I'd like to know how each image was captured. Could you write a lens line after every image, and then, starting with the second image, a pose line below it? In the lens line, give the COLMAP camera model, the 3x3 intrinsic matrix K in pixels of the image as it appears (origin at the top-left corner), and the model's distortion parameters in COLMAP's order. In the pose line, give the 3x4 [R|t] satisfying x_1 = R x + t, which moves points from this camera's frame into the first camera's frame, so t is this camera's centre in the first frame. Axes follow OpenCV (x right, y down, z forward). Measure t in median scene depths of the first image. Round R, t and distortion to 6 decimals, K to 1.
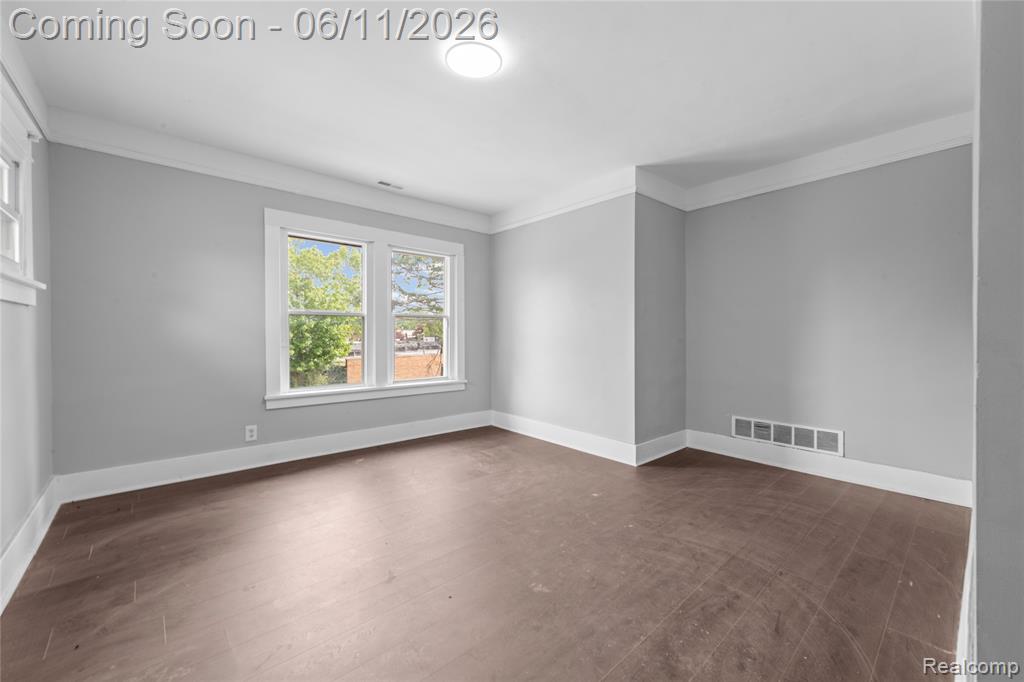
lens RADIAL K [[406.1, 0, 504.8], [0, 406.1, 337.6], [0, 0, 1]] dist [0.000235, -0.000116]
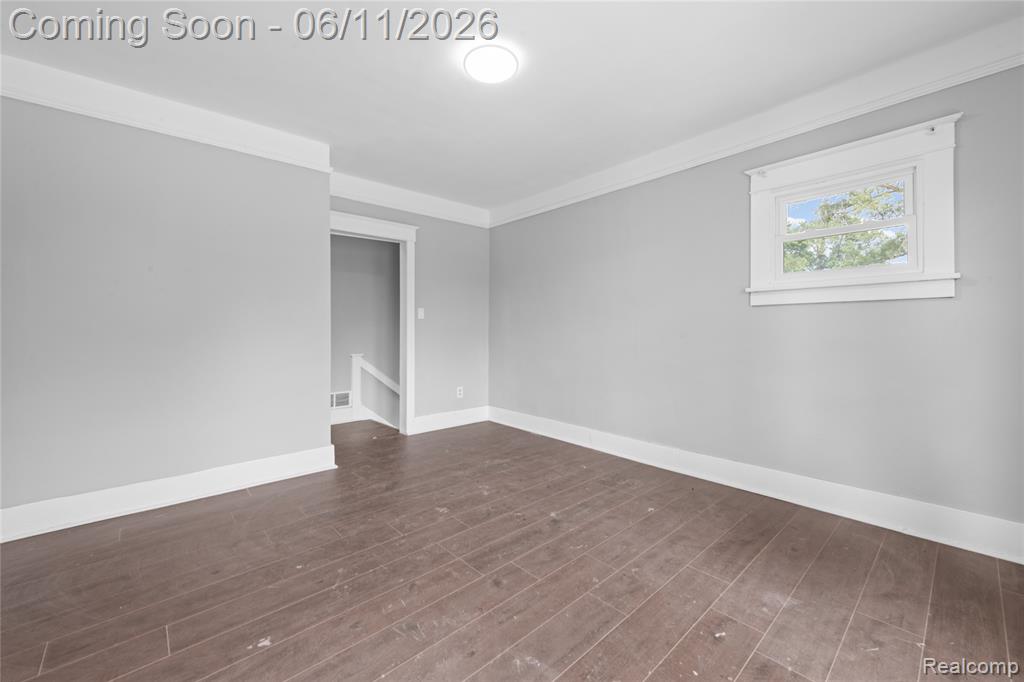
lens RADIAL K [[410.0, 0, 511.9], [0, 410.0, 320.7], [0, 0, 1]] dist [0.002954, -0.000175]
pose [[-0.999700, 0.003107, -0.024307, -0.101851], [0.003235, 0.999981, -0.005247, -0.019961], [0.024290, -0.005324, -0.999691, 2.012392]]
